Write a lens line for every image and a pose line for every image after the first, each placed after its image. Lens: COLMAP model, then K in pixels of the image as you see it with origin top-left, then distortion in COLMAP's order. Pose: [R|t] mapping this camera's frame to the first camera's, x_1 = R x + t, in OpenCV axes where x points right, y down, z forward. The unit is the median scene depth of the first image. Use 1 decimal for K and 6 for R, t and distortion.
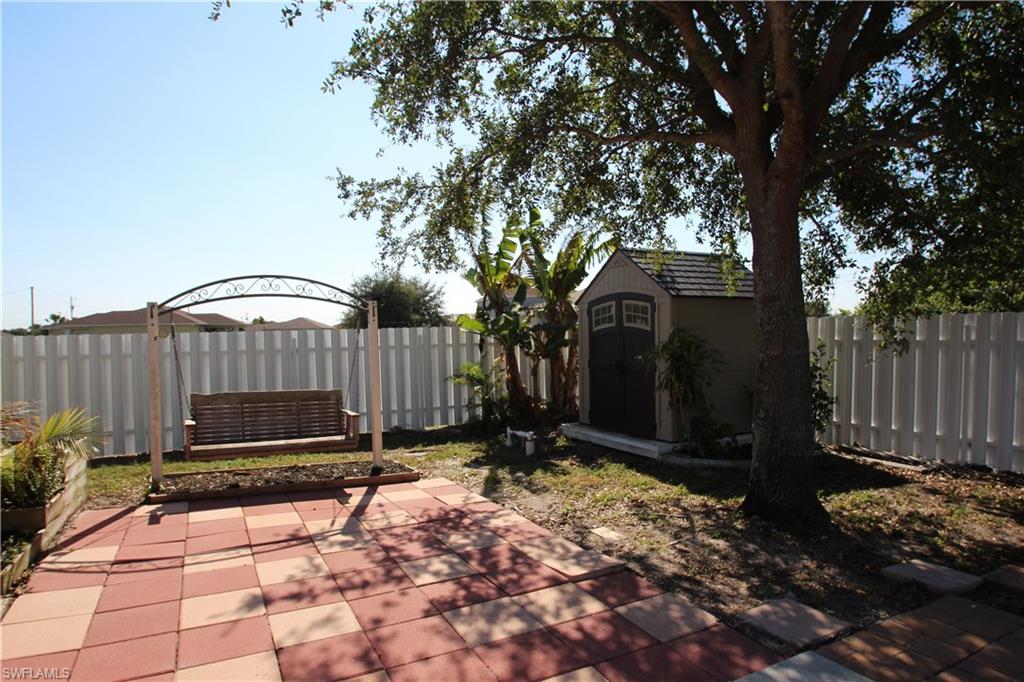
lens RADIAL K [[611.9, 0, 536.6], [0, 611.9, 334.7], [0, 0, 1]] dist [-0.017483, -0.002210]
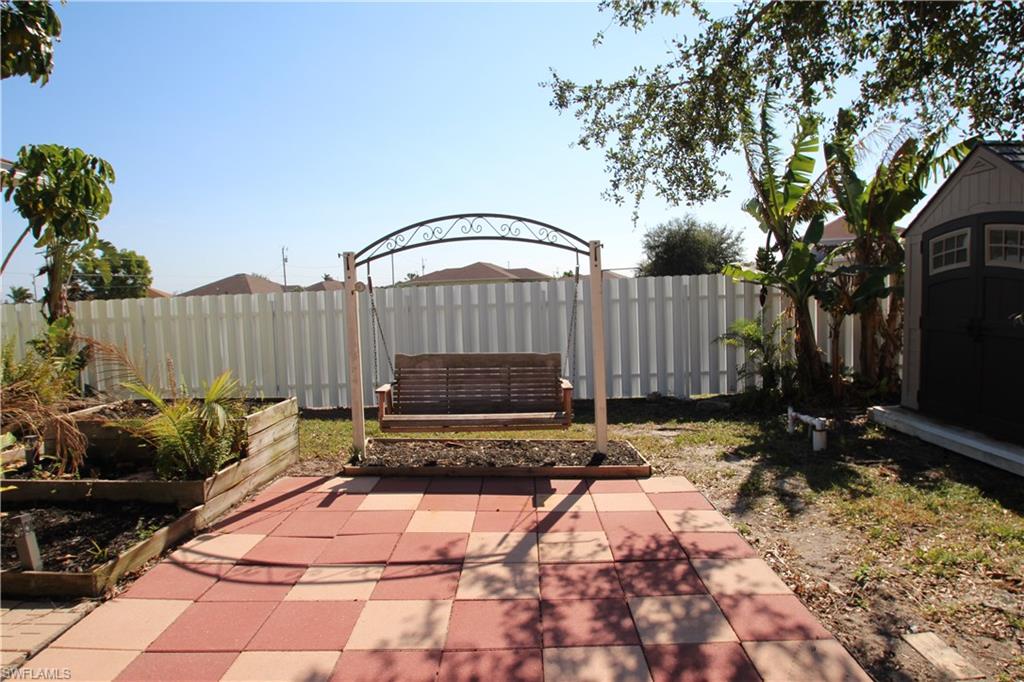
lens RADIAL K [[621.9, 0, 532.7], [0, 621.9, 342.6], [0, 0, 1]] dist [-0.035492, 0.029163]
pose [[0.886217, 0.026271, -0.462525, 0.024700], [0.016159, 0.996030, 0.087535, 0.003029], [0.462989, -0.085049, 0.882274, 0.229802]]
